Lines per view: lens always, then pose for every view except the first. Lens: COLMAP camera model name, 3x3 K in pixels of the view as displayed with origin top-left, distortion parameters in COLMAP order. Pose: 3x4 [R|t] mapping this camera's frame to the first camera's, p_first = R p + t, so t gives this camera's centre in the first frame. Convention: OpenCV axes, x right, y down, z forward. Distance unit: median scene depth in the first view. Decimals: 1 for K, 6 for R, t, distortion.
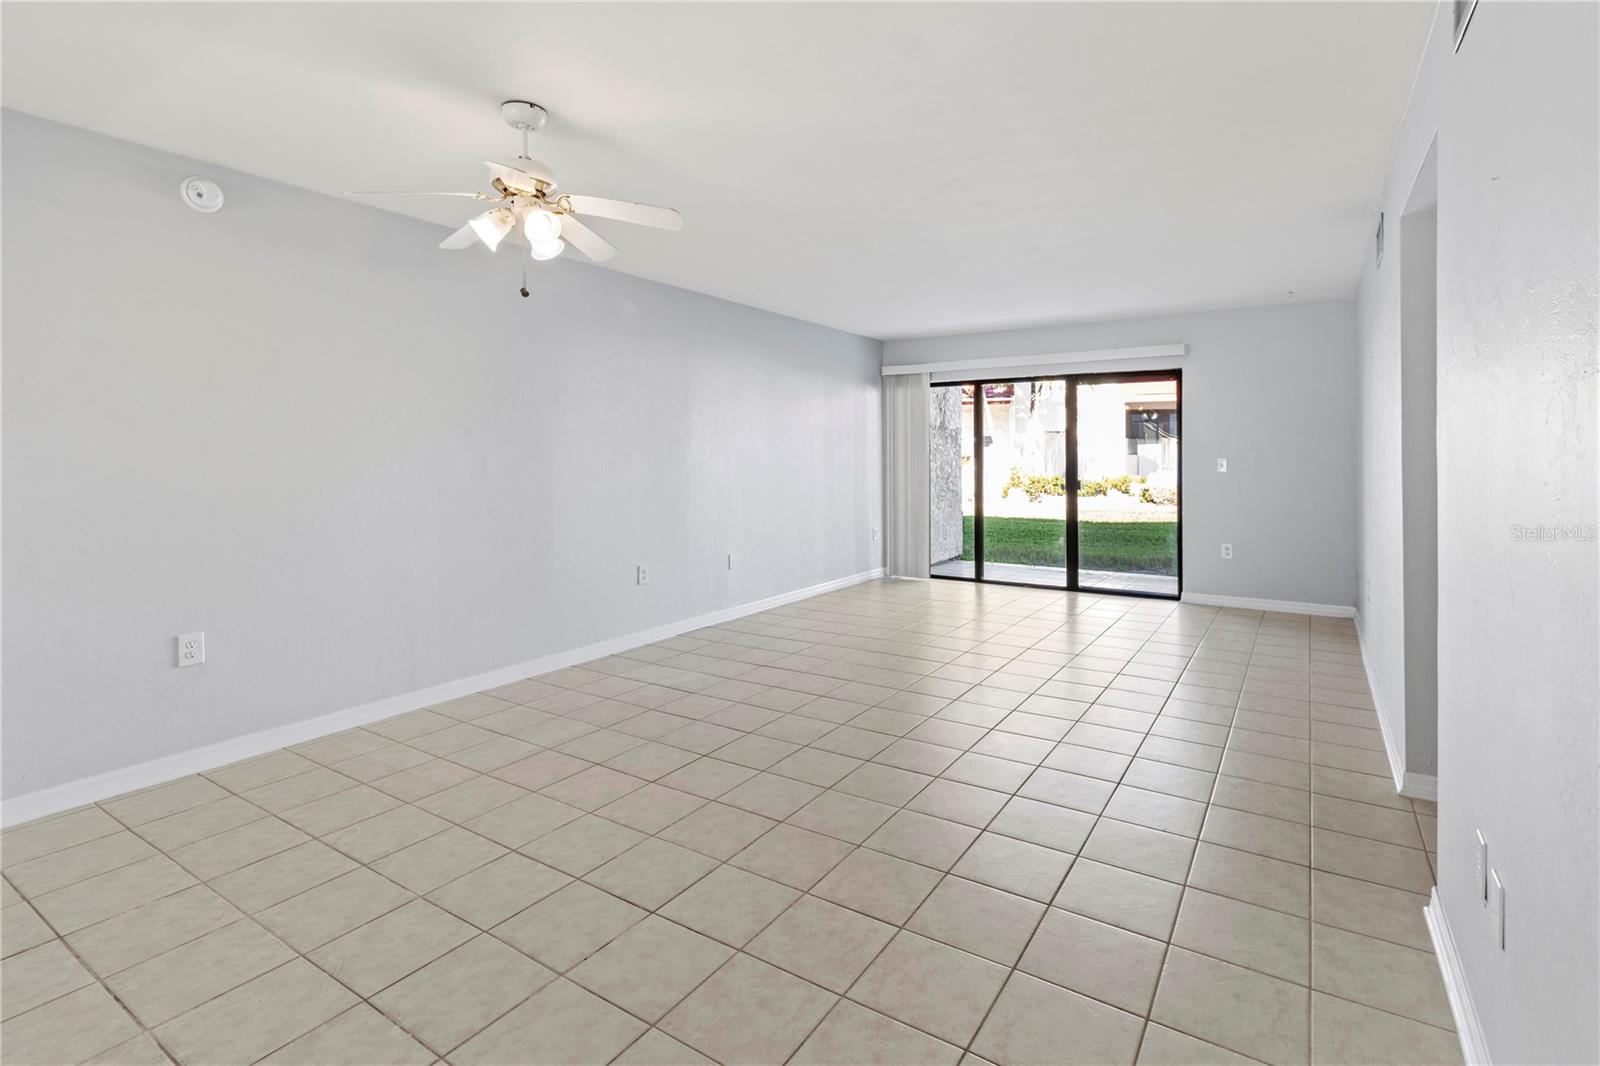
lens RADIAL K [[756.1, 0, 833.1], [0, 756.1, 456.5], [0, 0, 1]] dist [0.002565, -0.001946]
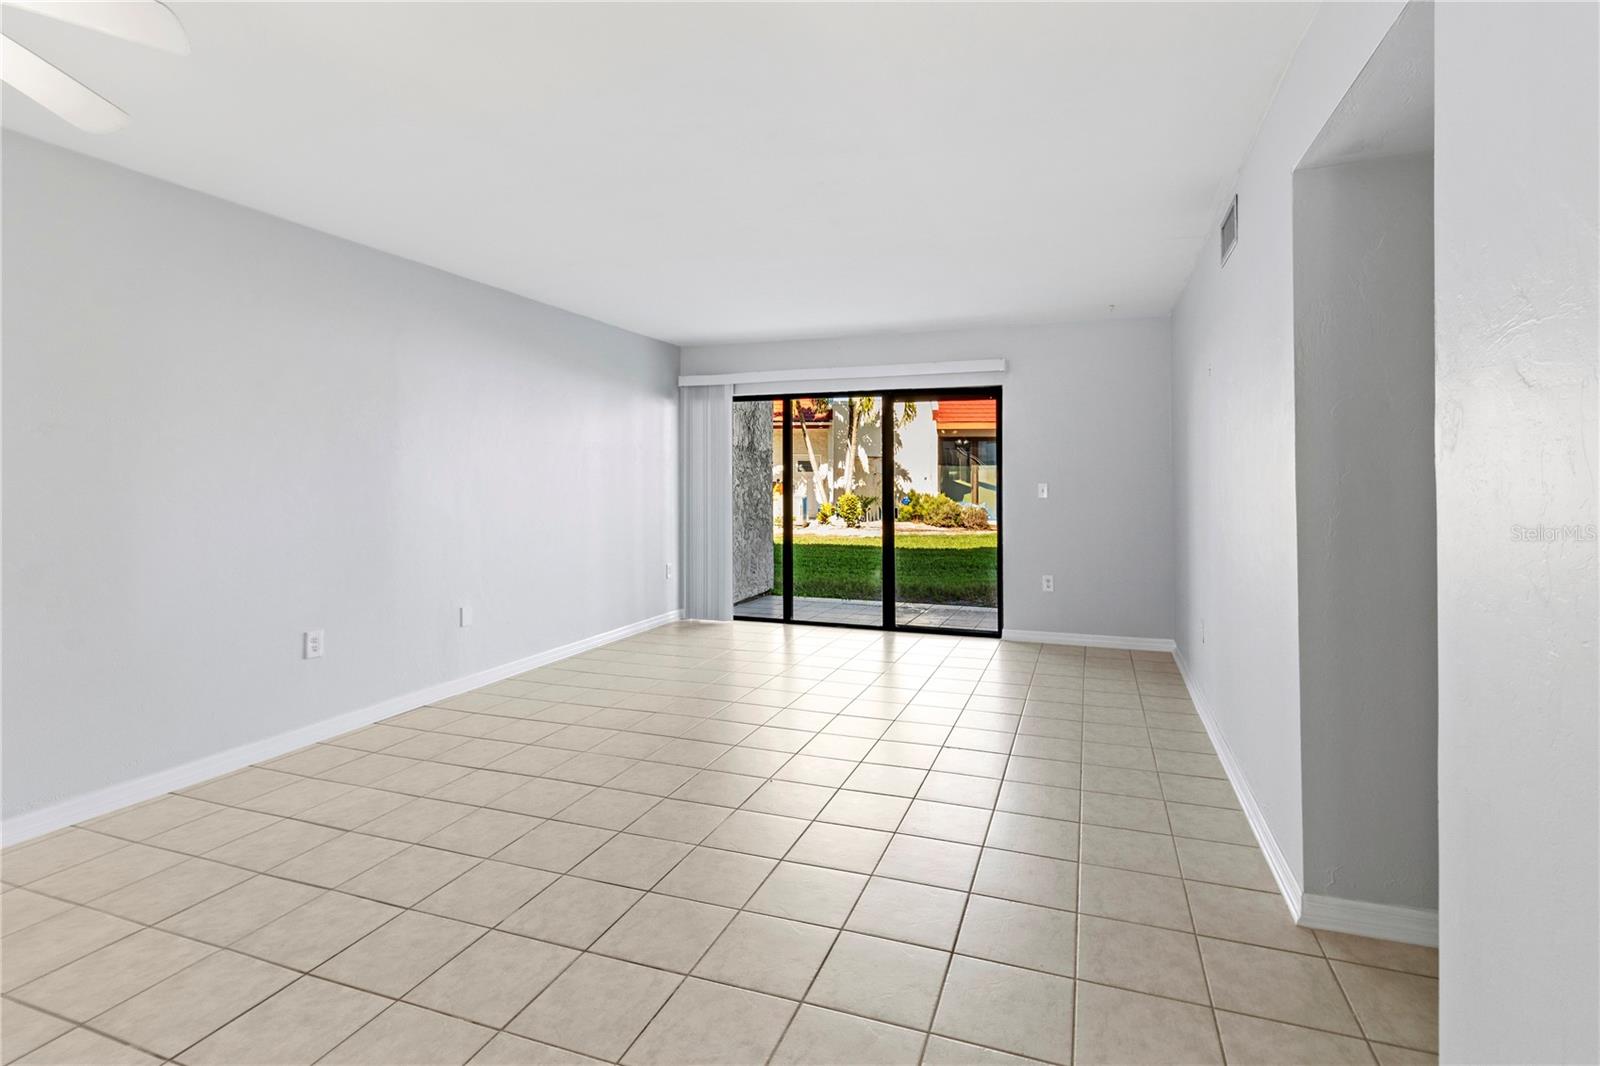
lens RADIAL K [[756.1, 0, 815.2], [0, 756.1, 484.6], [0, 0, 1]] dist [0.002565, -0.001946]
pose [[0.978164, 0.001578, 0.207828, 0.063910], [-0.002579, 0.999986, 0.004547, 0.000547], [-0.207818, -0.004984, 0.978155, 0.203138]]
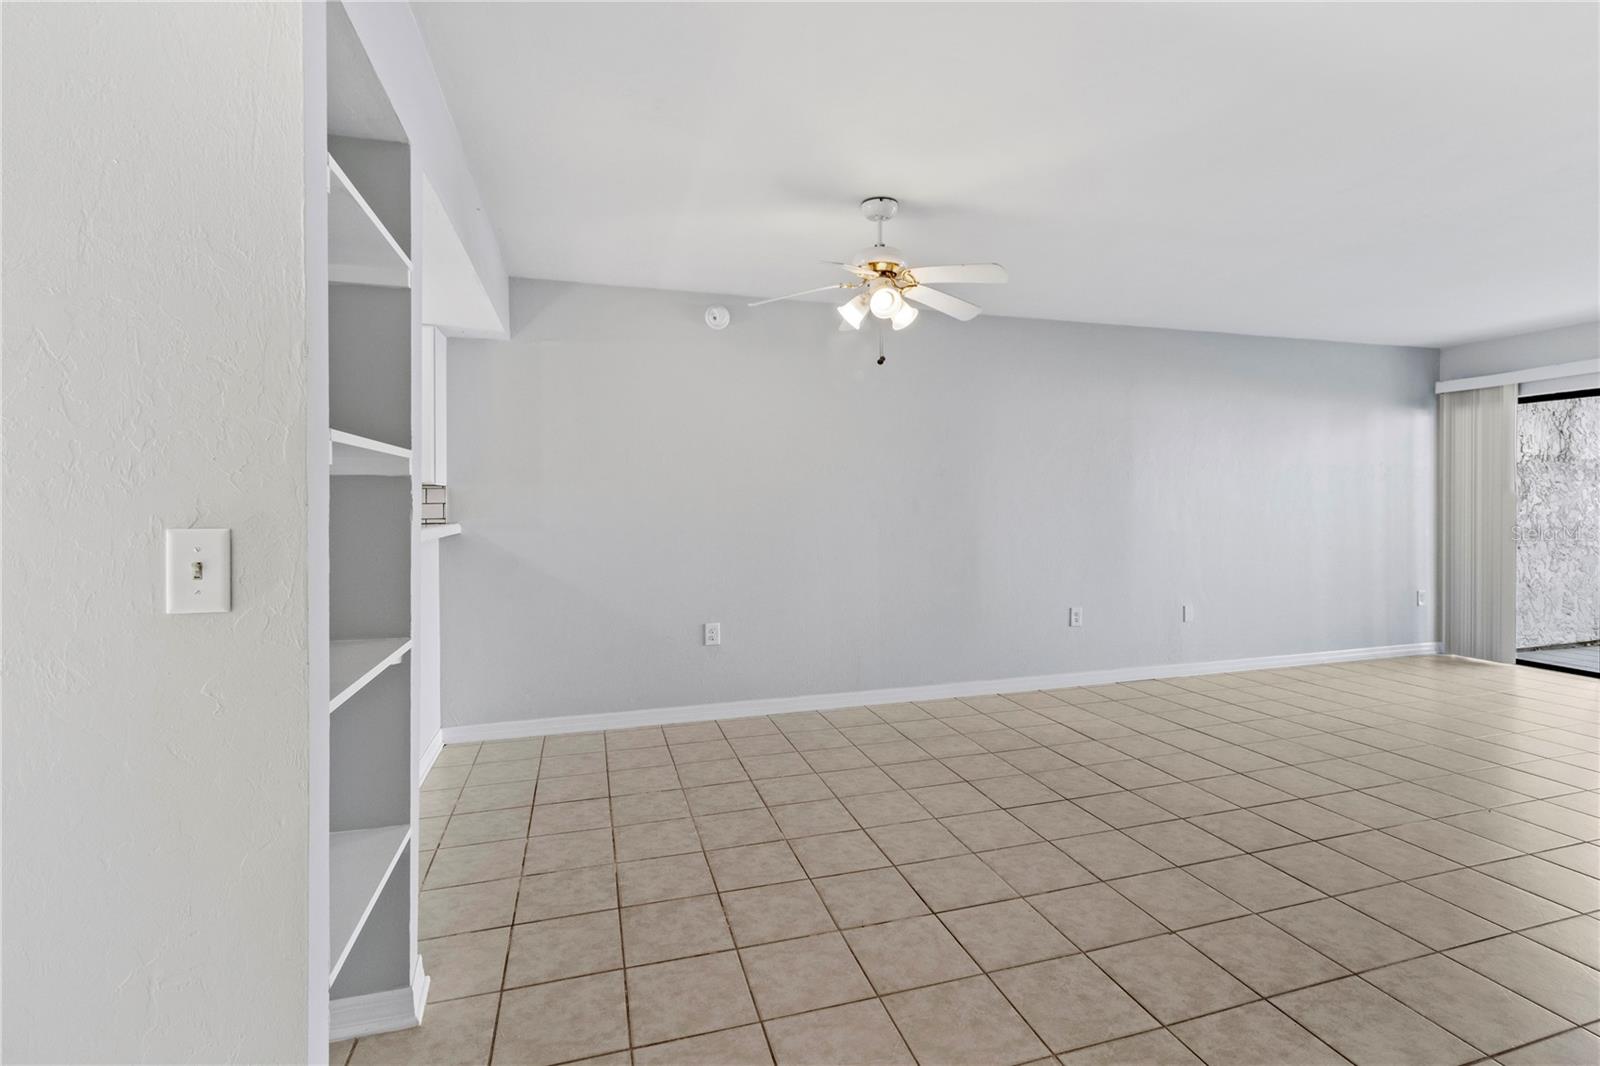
lens RADIAL K [[756.1, 0, 832.4], [0, 756.1, 498.8], [0, 0, 1]] dist [0.002565, -0.001946]
pose [[0.766451, -0.002090, -0.642299, 0.145345], [0.001762, 0.999998, -0.001151, 0.000431], [0.642300, -0.000250, 0.766453, 0.025530]]
